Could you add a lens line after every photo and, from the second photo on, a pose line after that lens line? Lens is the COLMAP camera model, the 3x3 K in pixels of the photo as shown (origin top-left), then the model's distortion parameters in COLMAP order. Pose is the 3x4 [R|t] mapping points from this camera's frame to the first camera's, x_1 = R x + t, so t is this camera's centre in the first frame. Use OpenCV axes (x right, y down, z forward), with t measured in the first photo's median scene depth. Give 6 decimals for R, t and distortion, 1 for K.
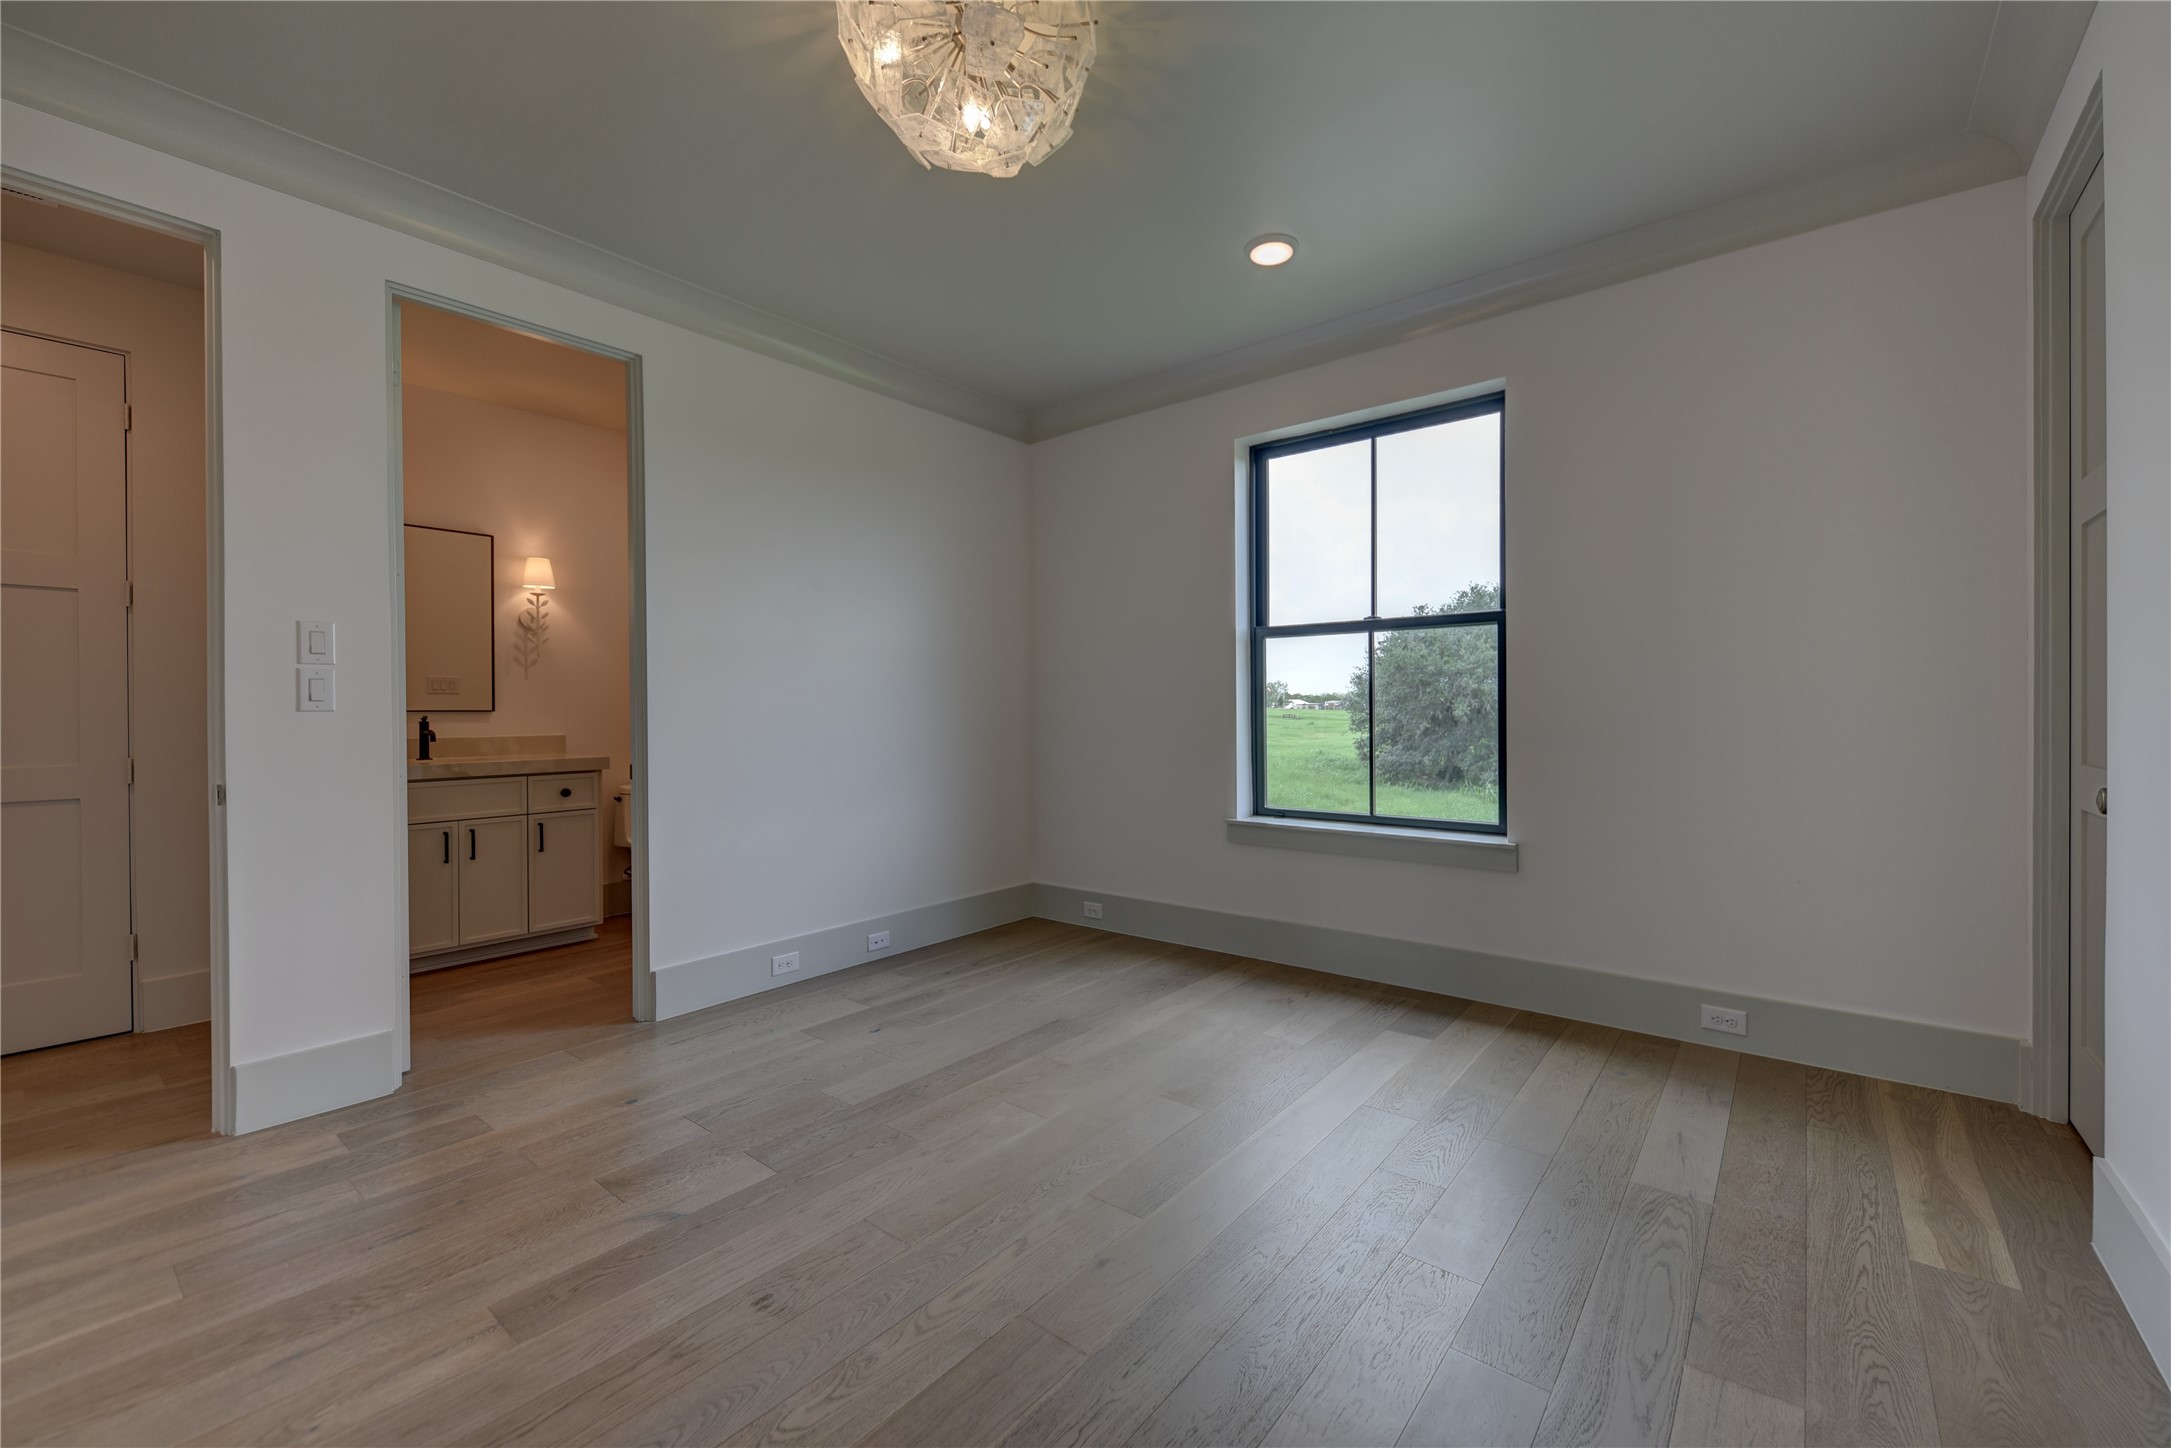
lens RADIAL K [[844.7, 0, 1067.6], [0, 844.7, 721.8], [0, 0, 1]] dist [0.002554, 0.000079]
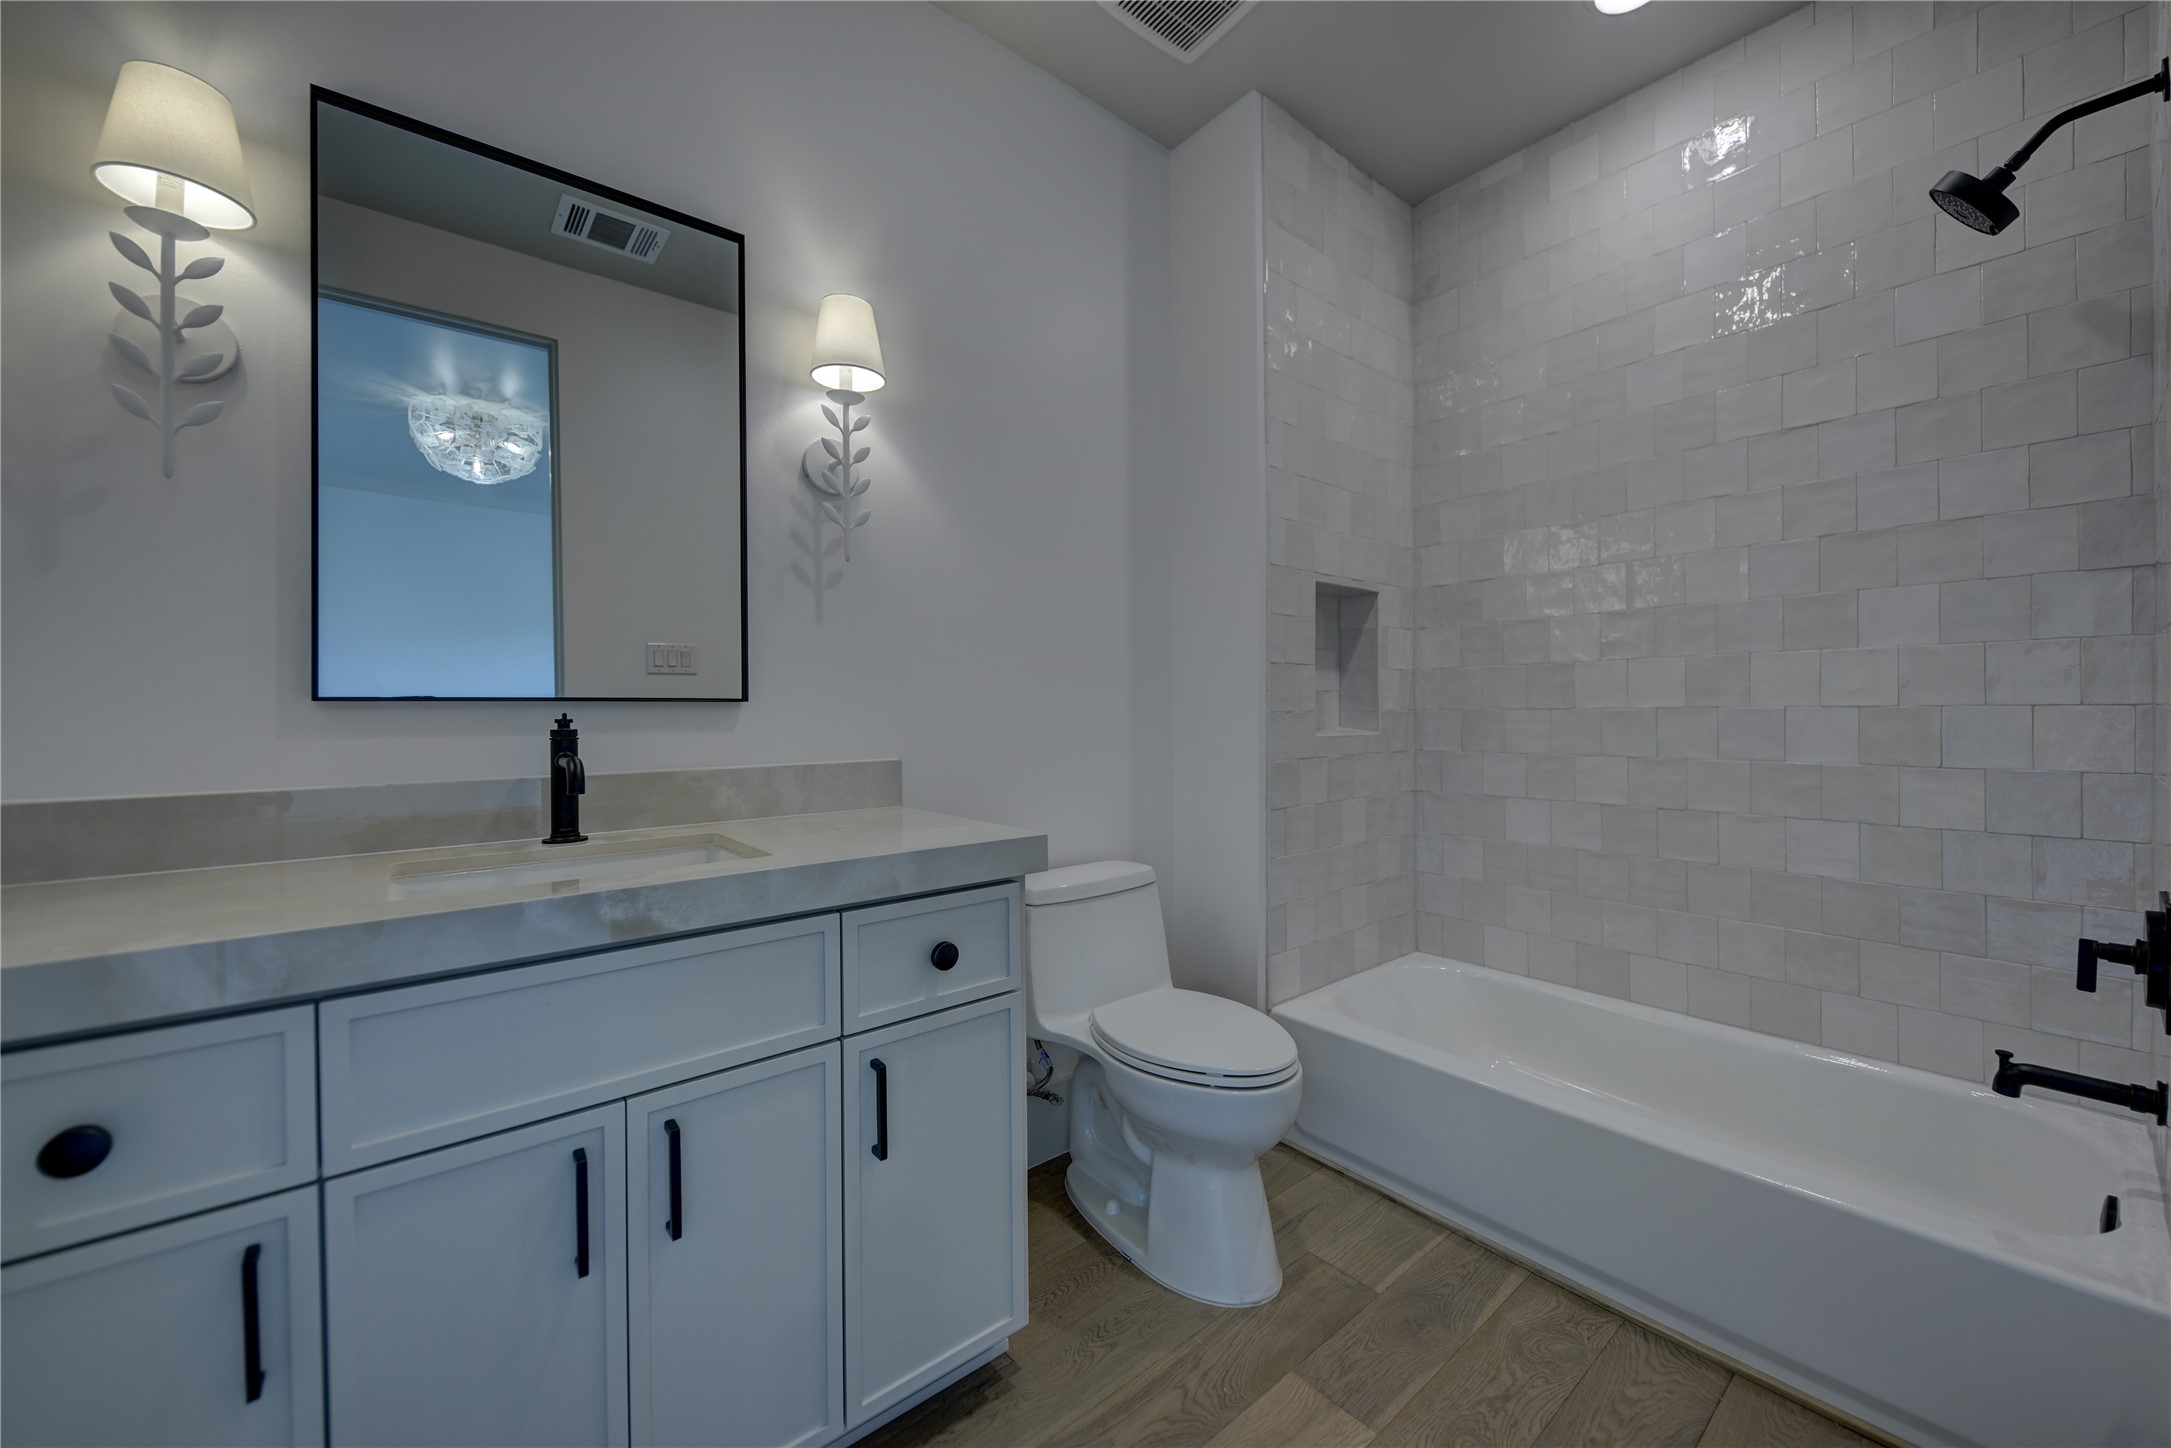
lens RADIAL K [[844.7, 0, 1085.8], [0, 844.7, 714.9], [0, 0, 1]] dist [0.002554, 0.000079]
pose [[0.976374, 0.002154, -0.216079, -0.443056], [-0.002238, 0.999997, -0.000143, -0.006567], [0.216078, 0.000624, 0.976376, 0.656532]]
